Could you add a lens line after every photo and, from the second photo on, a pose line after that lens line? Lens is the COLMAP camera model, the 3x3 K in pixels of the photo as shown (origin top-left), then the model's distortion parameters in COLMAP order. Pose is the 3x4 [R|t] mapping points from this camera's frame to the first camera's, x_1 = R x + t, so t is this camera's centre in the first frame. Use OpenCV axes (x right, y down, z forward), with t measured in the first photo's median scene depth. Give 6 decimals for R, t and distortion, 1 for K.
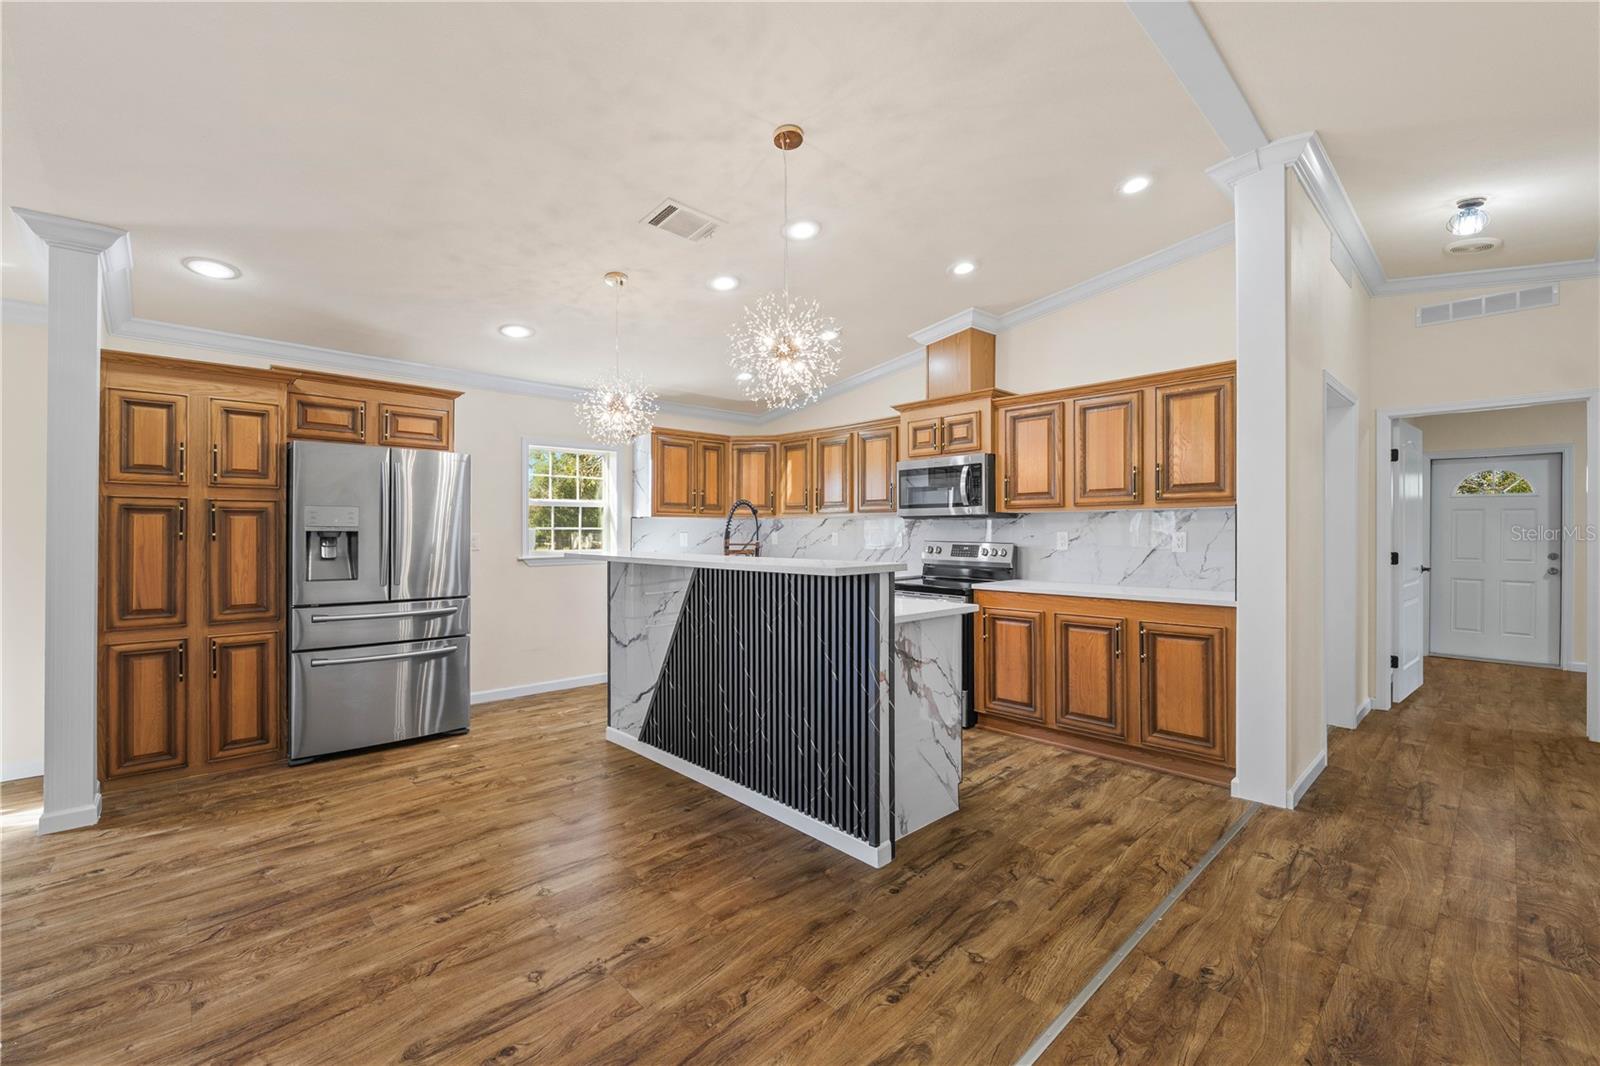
lens RADIAL K [[657.2, 0, 802.8], [0, 657.2, 529.2], [0, 0, 1]] dist [-0.004824, -0.000036]
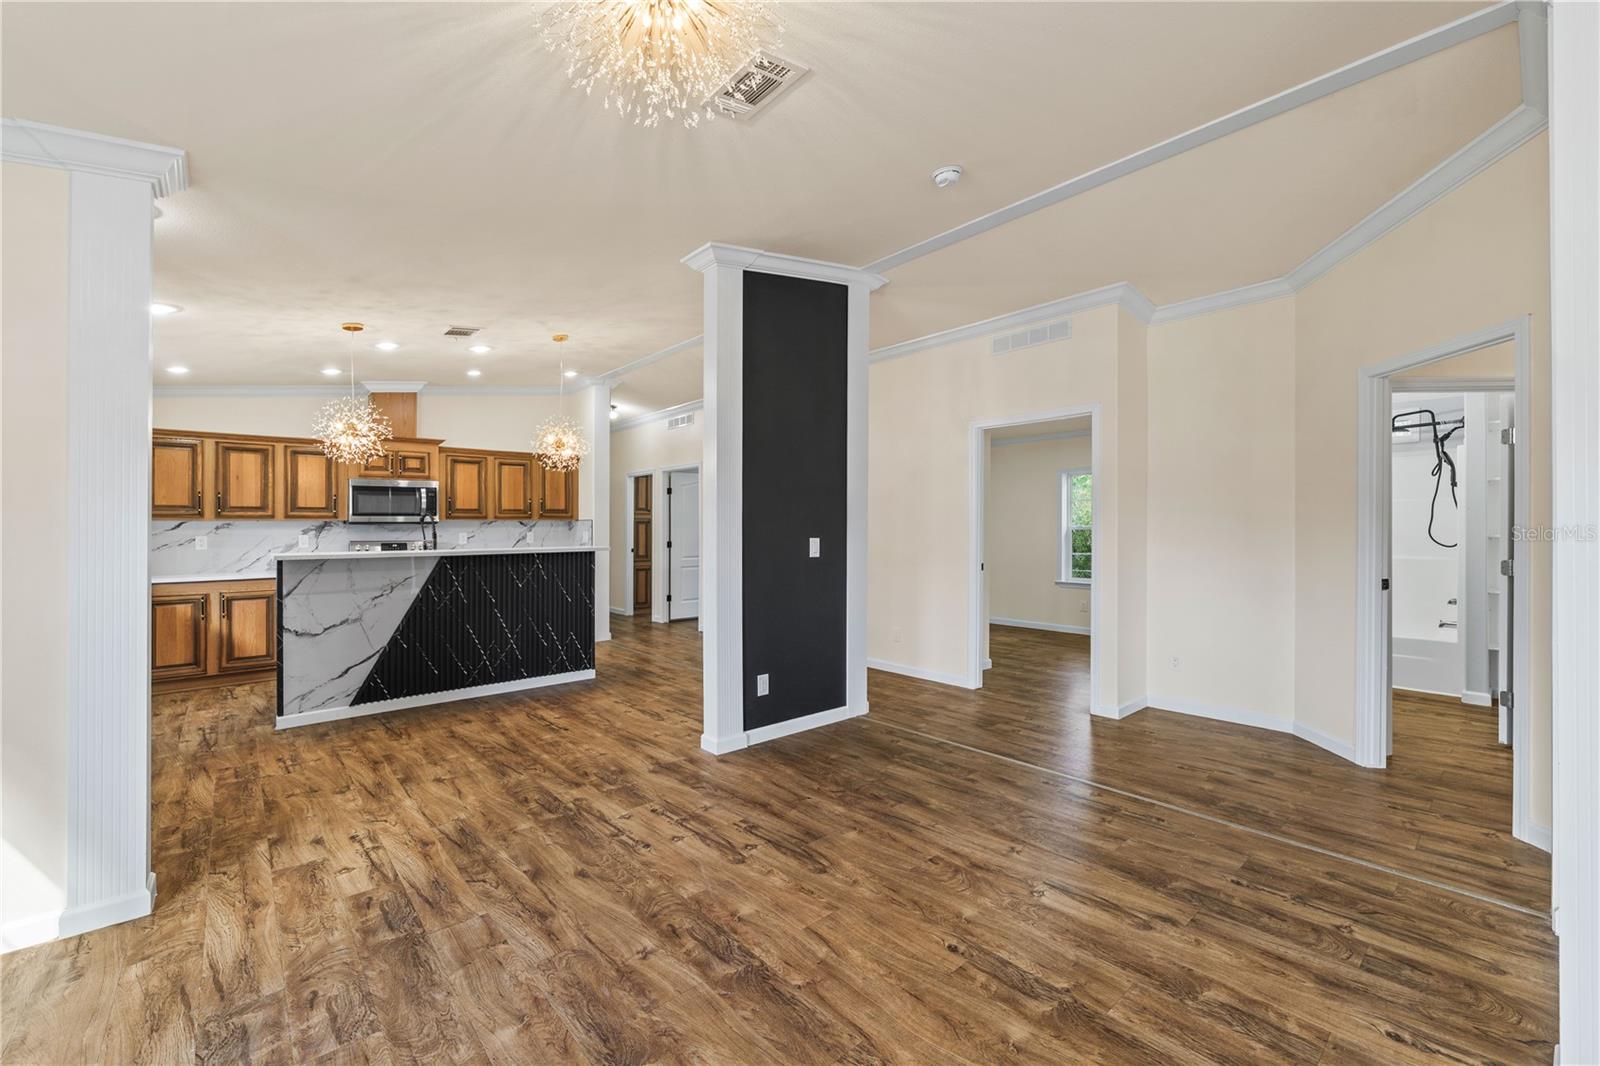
lens RADIAL K [[657.2, 0, 817.9], [0, 657.2, 501.9], [0, 0, 1]] dist [-0.004824, -0.000036]
pose [[0.005288, 0.047950, 0.998836, -1.690068], [0.005213, 0.998835, -0.047977, 0.012516], [-0.999972, 0.005461, 0.005032, 0.160198]]
